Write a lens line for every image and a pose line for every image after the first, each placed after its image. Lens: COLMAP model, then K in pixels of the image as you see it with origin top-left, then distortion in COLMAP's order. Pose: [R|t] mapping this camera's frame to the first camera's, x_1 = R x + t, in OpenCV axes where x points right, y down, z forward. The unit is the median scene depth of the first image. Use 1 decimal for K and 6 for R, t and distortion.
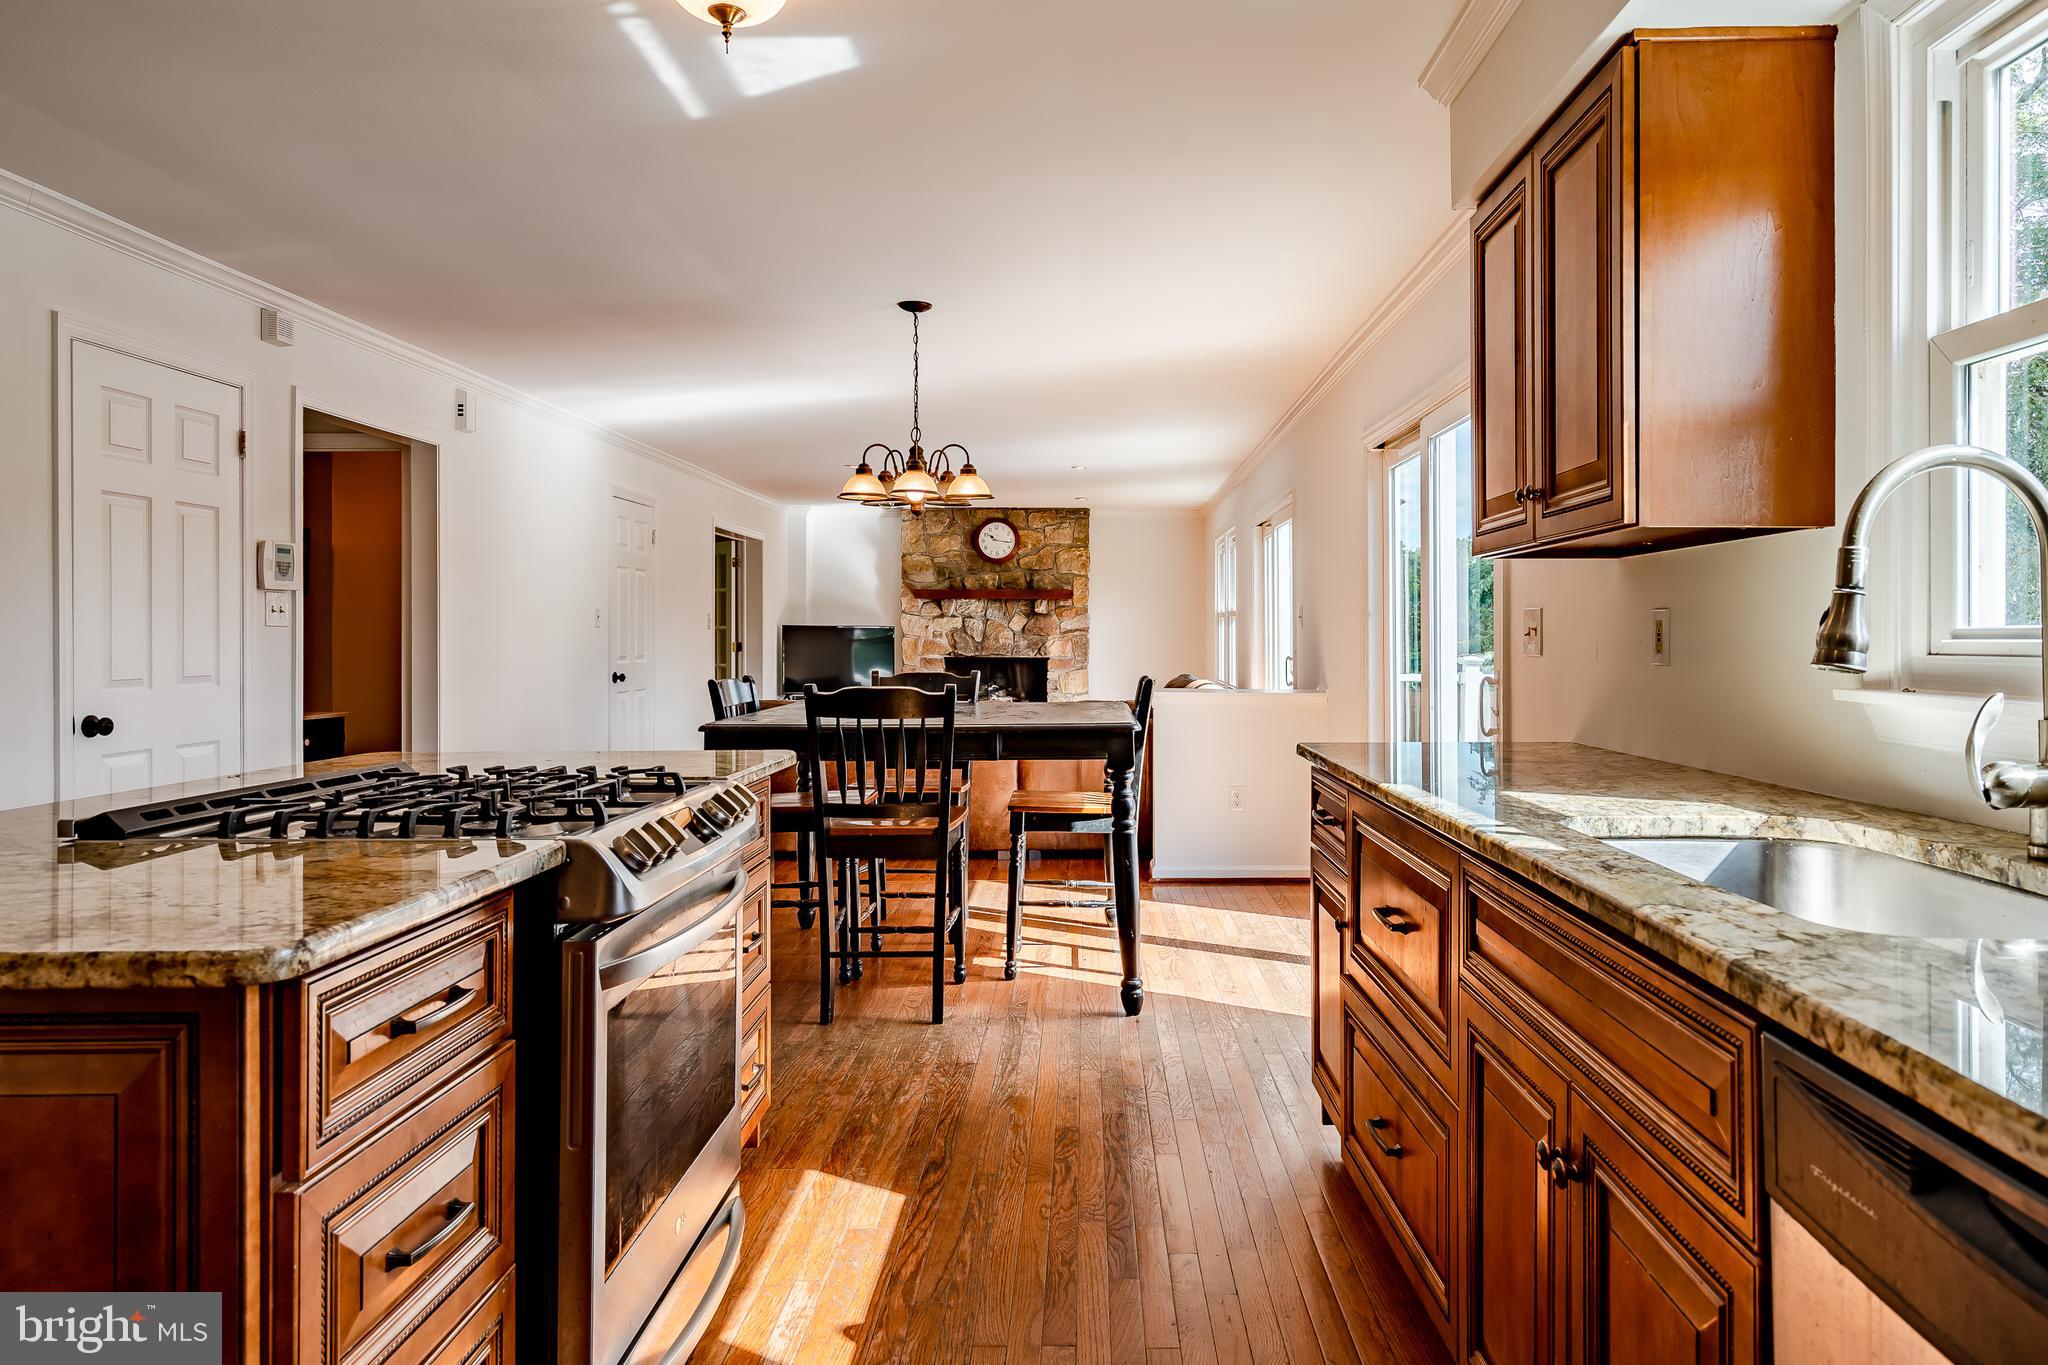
lens RADIAL K [[1306.0, 0, 1095.0], [0, 1306.0, 630.6], [0, 0, 1]] dist [-0.001055, 0.005036]
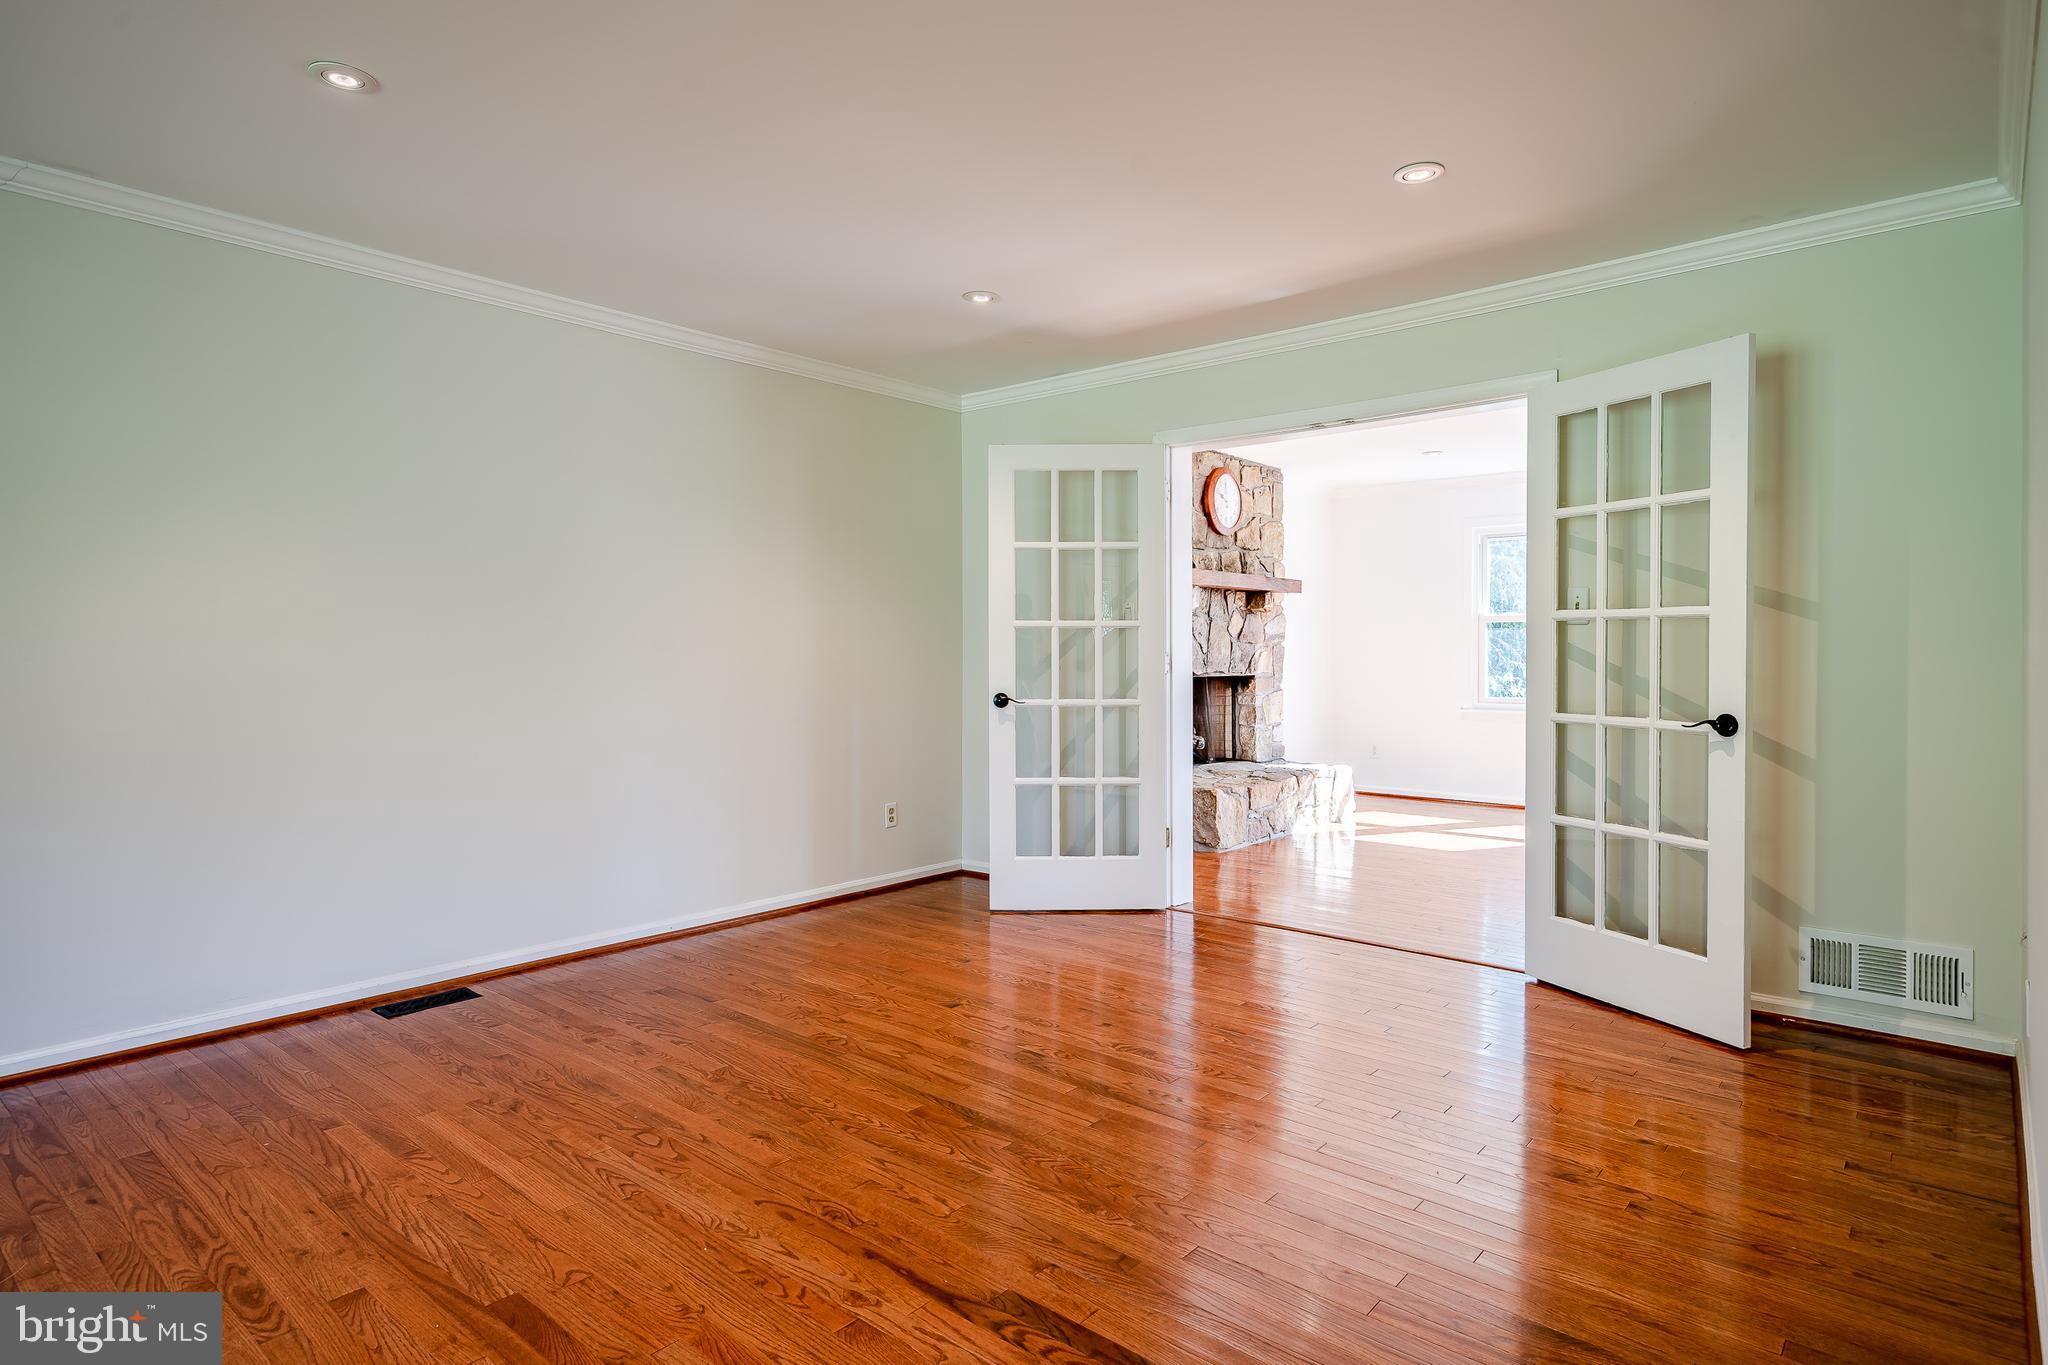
lens RADIAL K [[1128.6, 0, 1051.9], [0, 1128.6, 635.3], [0, 0, 1]] dist [0.003393, -0.000443]
pose [[0.668459, 0.010077, 0.743681, -0.562138], [-0.004708, 0.999946, -0.009317, 0.005358], [-0.743735, 0.002726, 0.668470, 0.678982]]
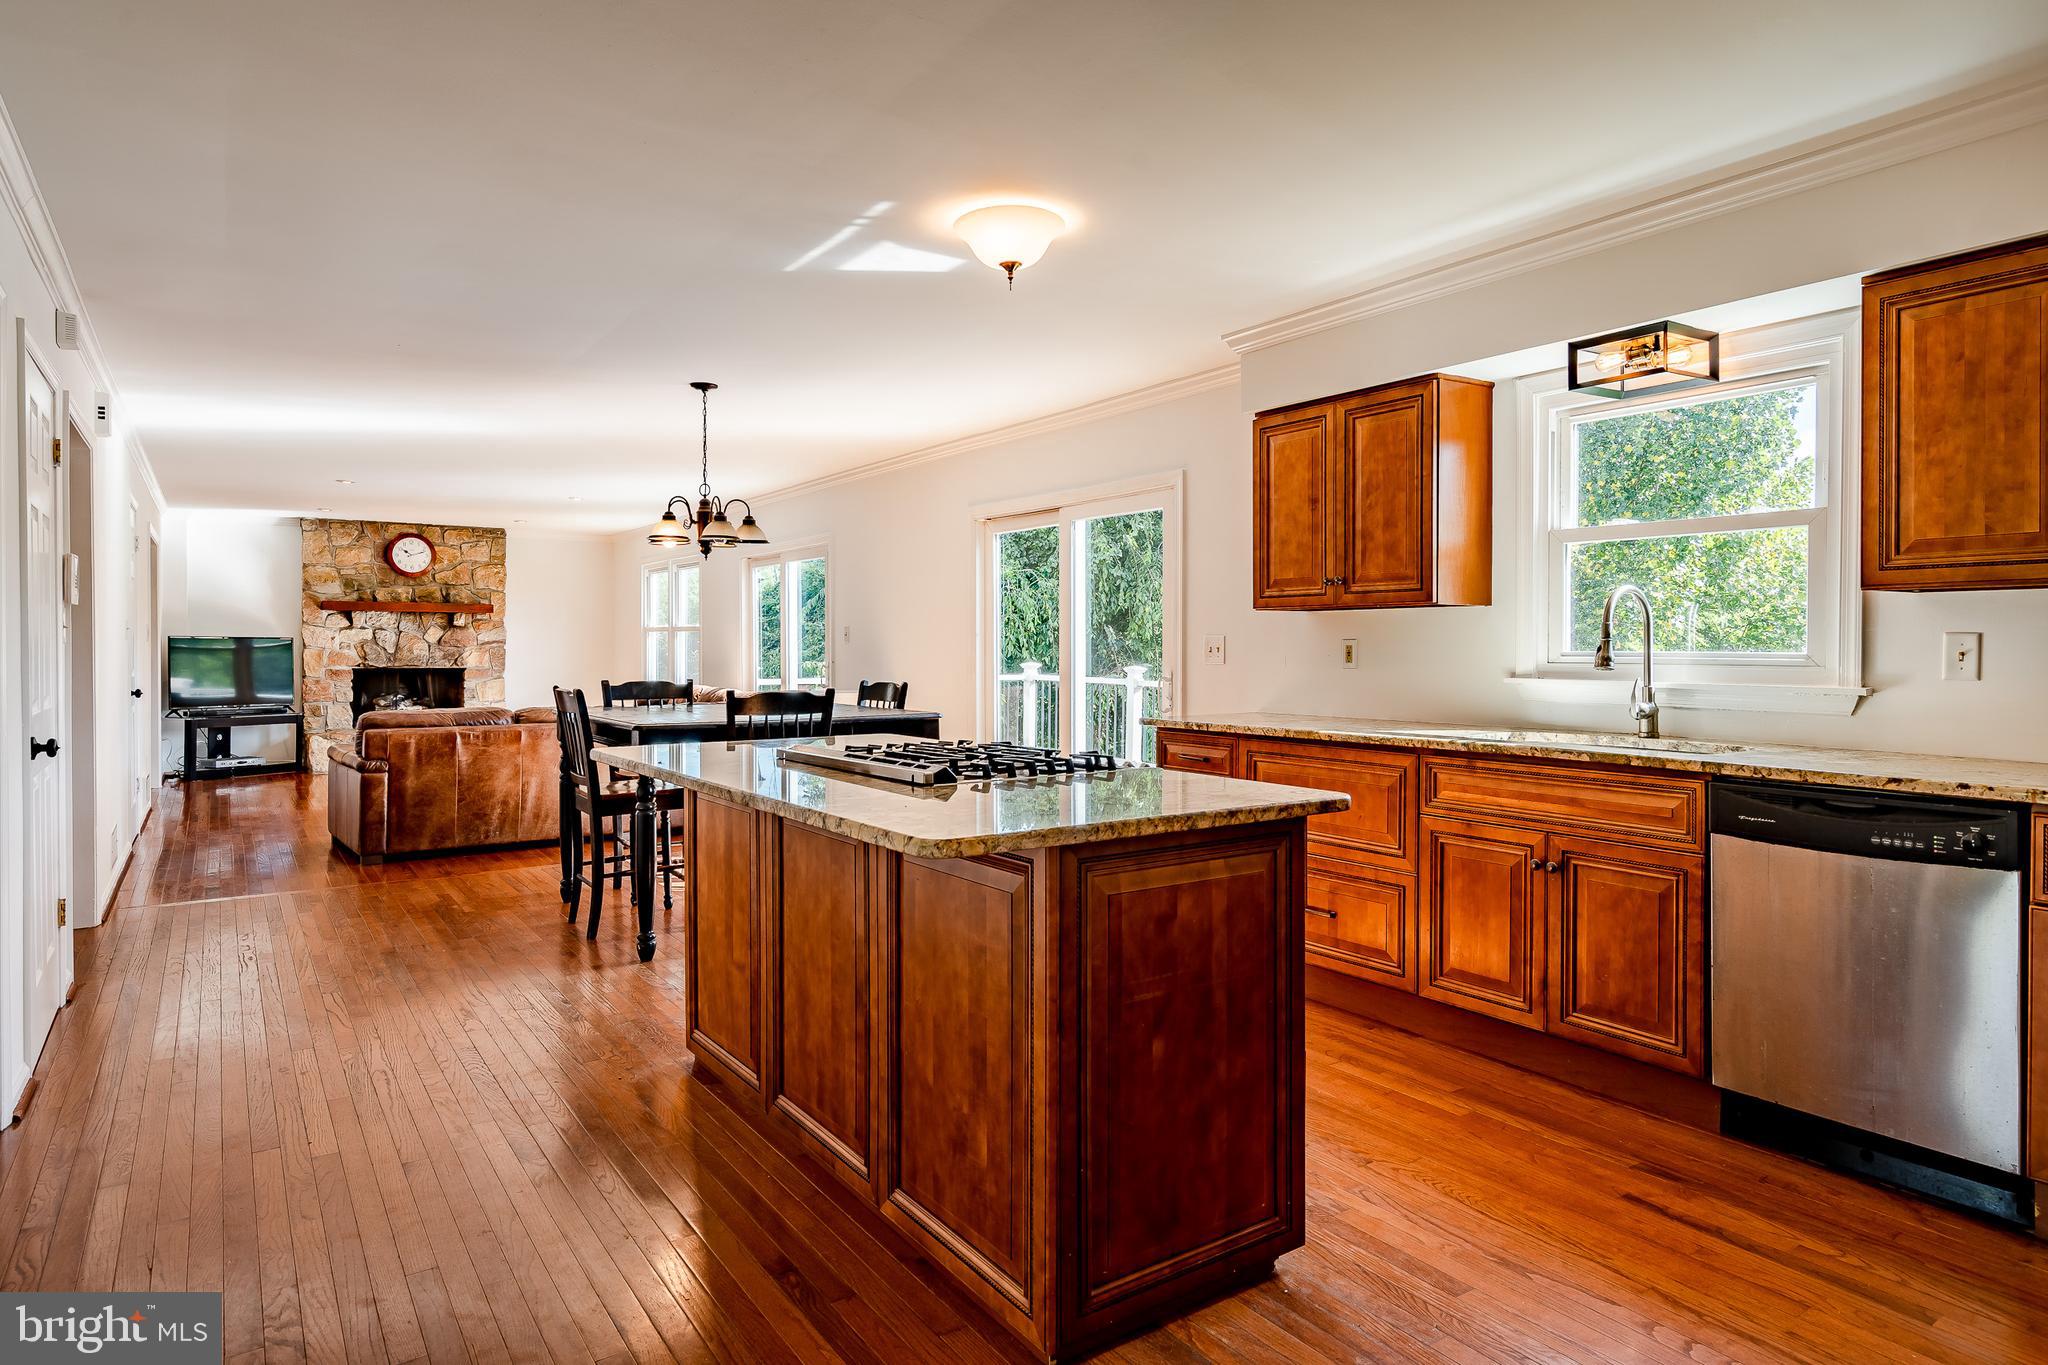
lens RADIAL K [[1156.6, 0, 1022.9], [0, 1156.6, 653.3], [0, 0, 1]] dist [-0.005932, 0.009239]
pose [[0.839050, -0.002034, 0.544050, -0.166628], [-0.003855, 0.999946, 0.009683, -0.001971], [-0.544040, -0.010222, 0.838997, -0.031634]]
